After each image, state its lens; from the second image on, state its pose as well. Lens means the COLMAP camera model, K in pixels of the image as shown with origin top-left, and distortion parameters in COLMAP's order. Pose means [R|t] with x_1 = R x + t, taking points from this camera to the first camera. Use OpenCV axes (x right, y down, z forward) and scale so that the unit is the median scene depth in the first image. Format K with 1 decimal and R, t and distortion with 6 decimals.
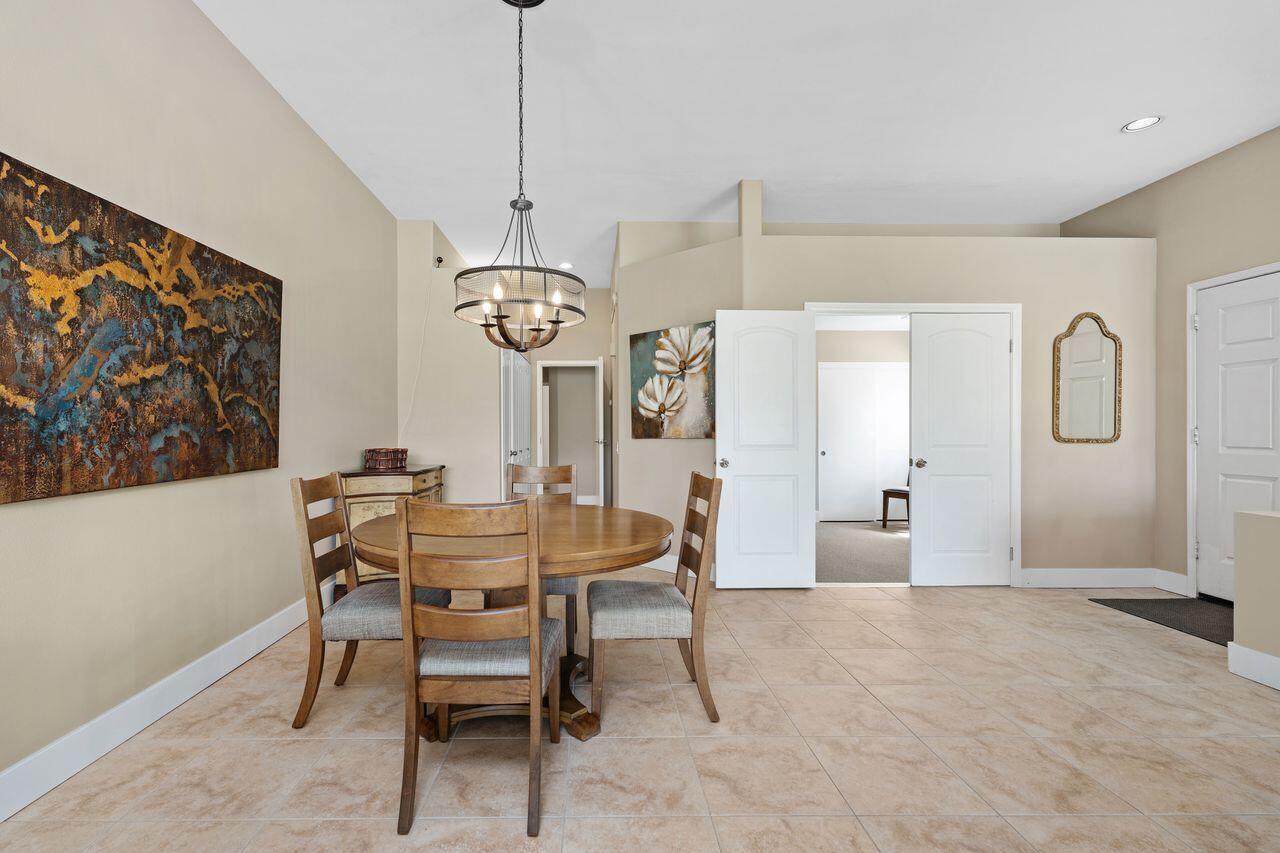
lens RADIAL K [[585.1, 0, 598.9], [0, 585.1, 434.1], [0, 0, 1]] dist [0.006913, 0.002111]
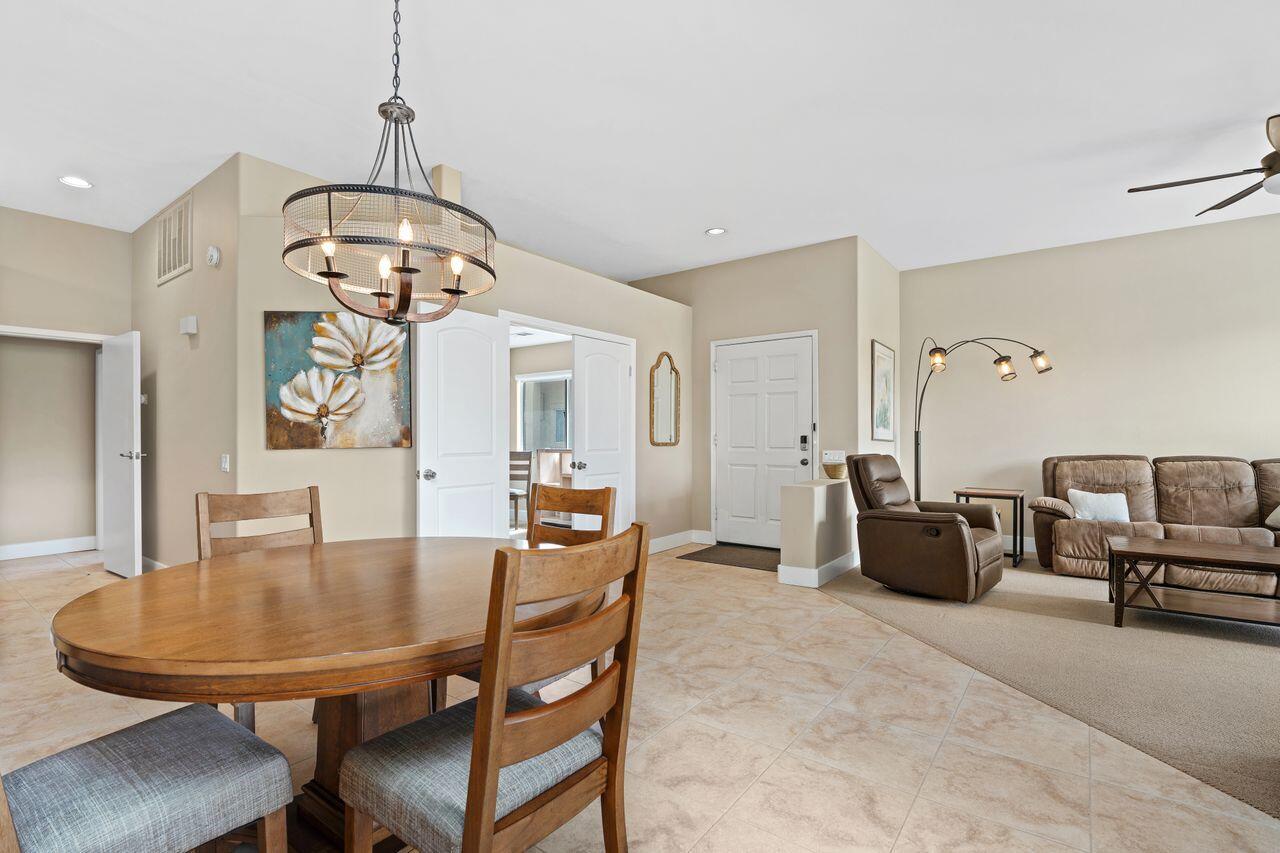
lens RADIAL K [[585.1, 0, 640.9], [0, 585.1, 432.7], [0, 0, 1]] dist [0.006913, 0.002111]
pose [[0.608019, 0.002863, 0.793918, -0.275835], [0.011786, 0.999851, -0.012631, 0.000794], [-0.793835, 0.017037, 0.607894, 0.188603]]
